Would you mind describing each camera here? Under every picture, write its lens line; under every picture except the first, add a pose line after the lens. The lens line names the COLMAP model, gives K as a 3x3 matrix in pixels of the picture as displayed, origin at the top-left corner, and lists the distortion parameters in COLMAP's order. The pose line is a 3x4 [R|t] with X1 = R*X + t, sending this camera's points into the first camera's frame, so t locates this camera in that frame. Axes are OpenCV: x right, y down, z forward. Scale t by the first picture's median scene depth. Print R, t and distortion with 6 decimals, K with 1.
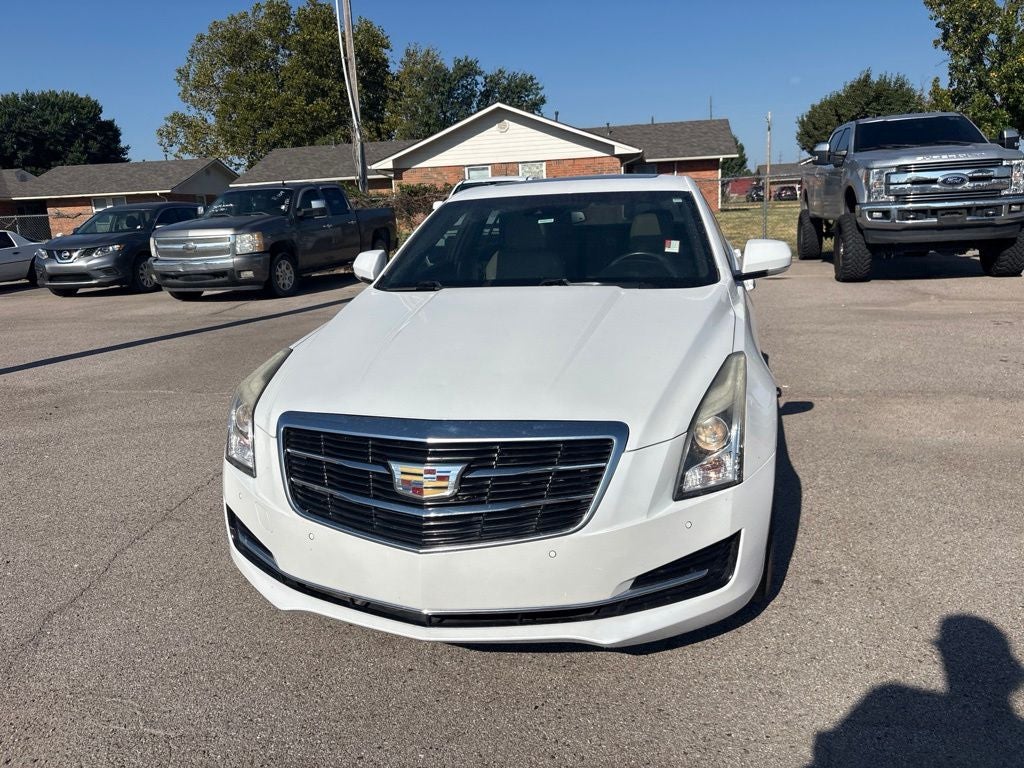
lens RADIAL K [[780.4, 0, 508.9], [0, 780.4, 375.5], [0, 0, 1]] dist [0.039648, -0.036049]
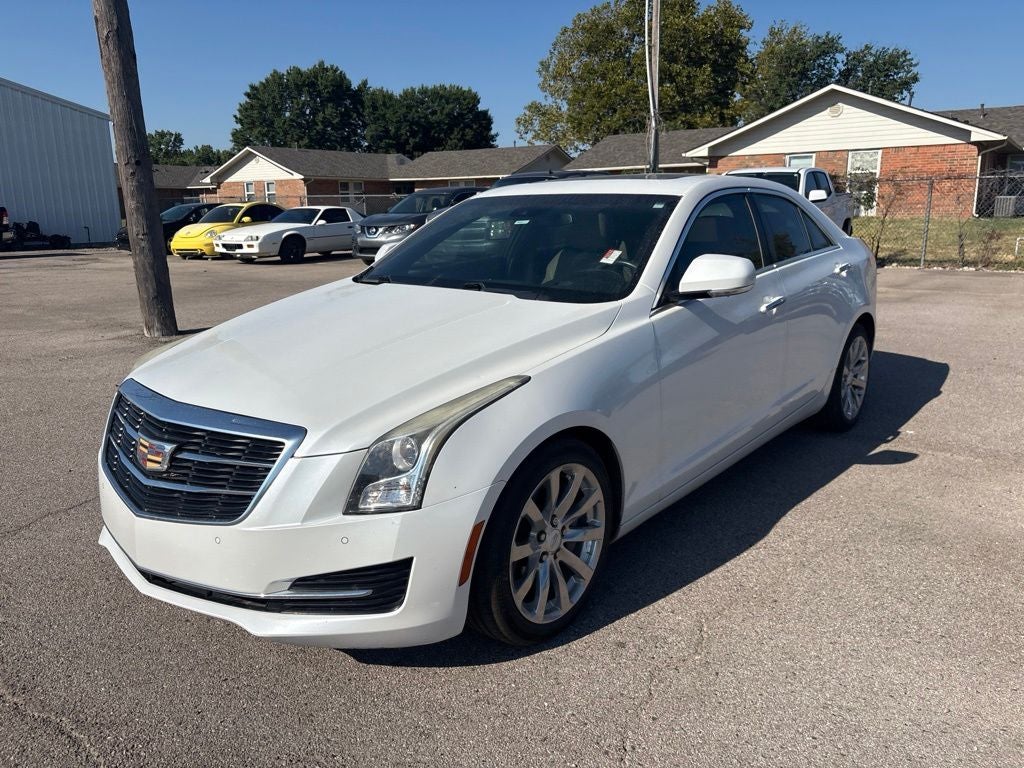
lens RADIAL K [[780.4, 0, 510.4], [0, 780.4, 381.3], [0, 0, 1]] dist [0.039648, -0.036049]
pose [[0.906419, 0.126092, -0.403120, 0.063358], [-0.116468, 0.992014, 0.048414, -0.006490], [0.406005, 0.003067, 0.913866, 0.014303]]
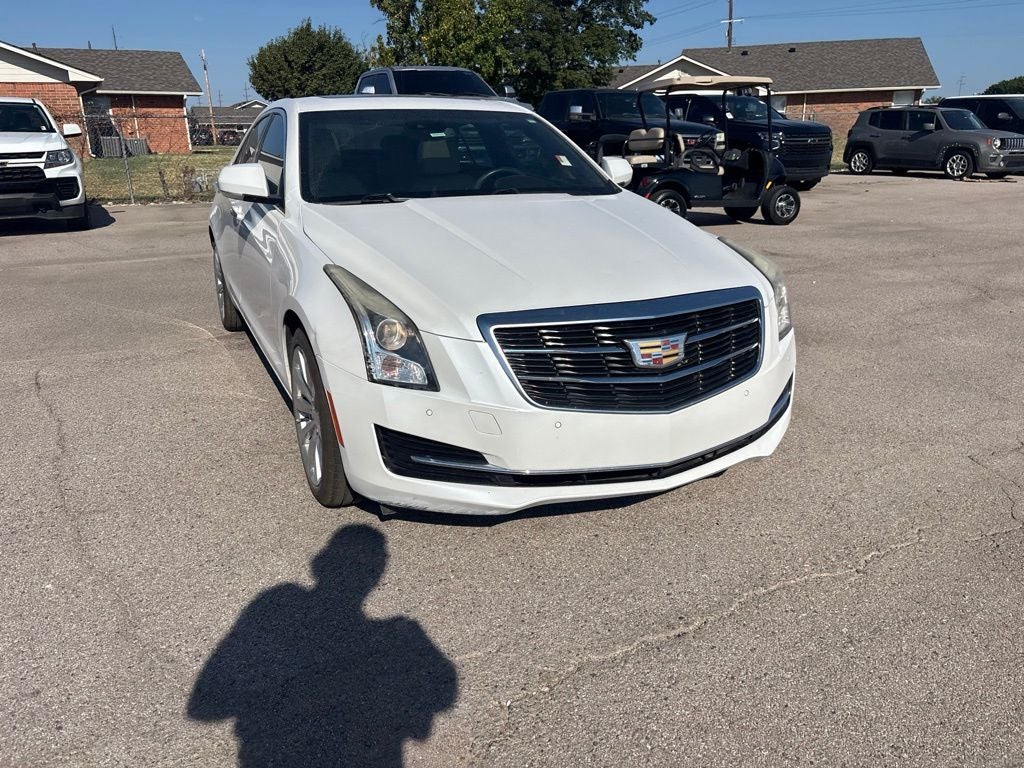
lens RADIAL K [[780.4, 0, 507.0], [0, 780.4, 378.5], [0, 0, 1]] dist [0.039648, -0.036049]
pose [[0.774952, -0.152748, 0.613284, -0.077589], [0.111110, 0.988169, 0.105720, 0.002348], [-0.622177, -0.013786, 0.782755, 0.020236]]
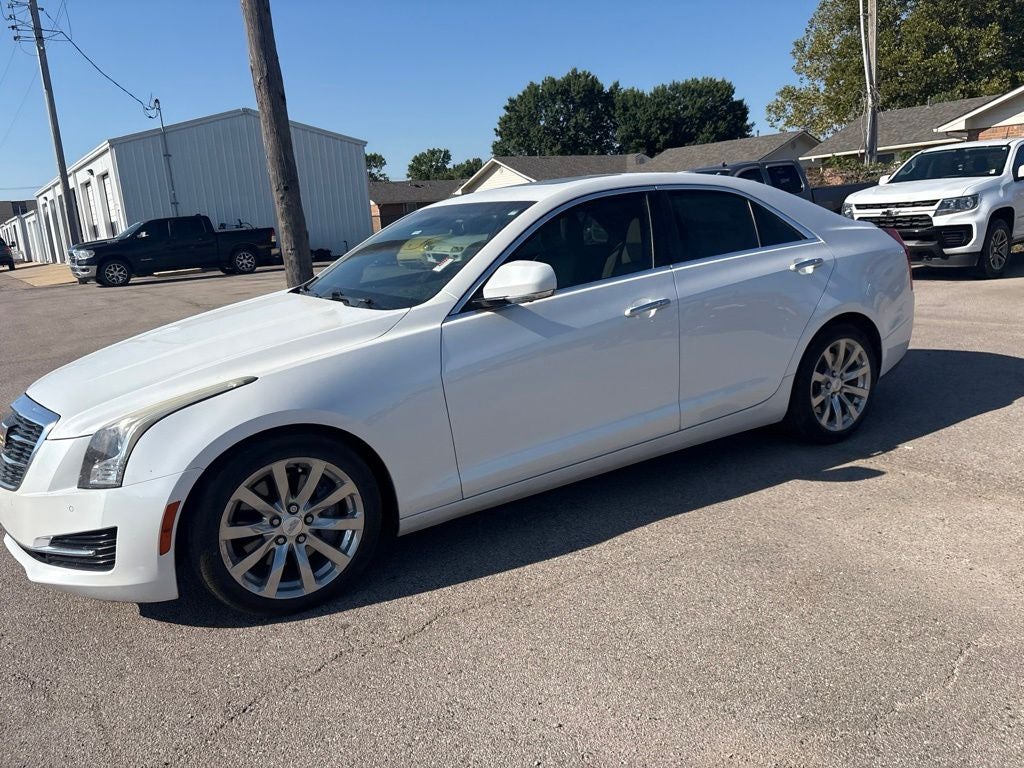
lens RADIAL K [[780.4, 0, 512.1], [0, 780.4, 379.0], [0, 0, 1]] dist [0.039648, -0.036049]
pose [[0.725936, 0.139192, -0.673530, 0.121335], [-0.111354, 0.990172, 0.084612, -0.014989], [0.678688, 0.013578, 0.734301, 0.045113]]
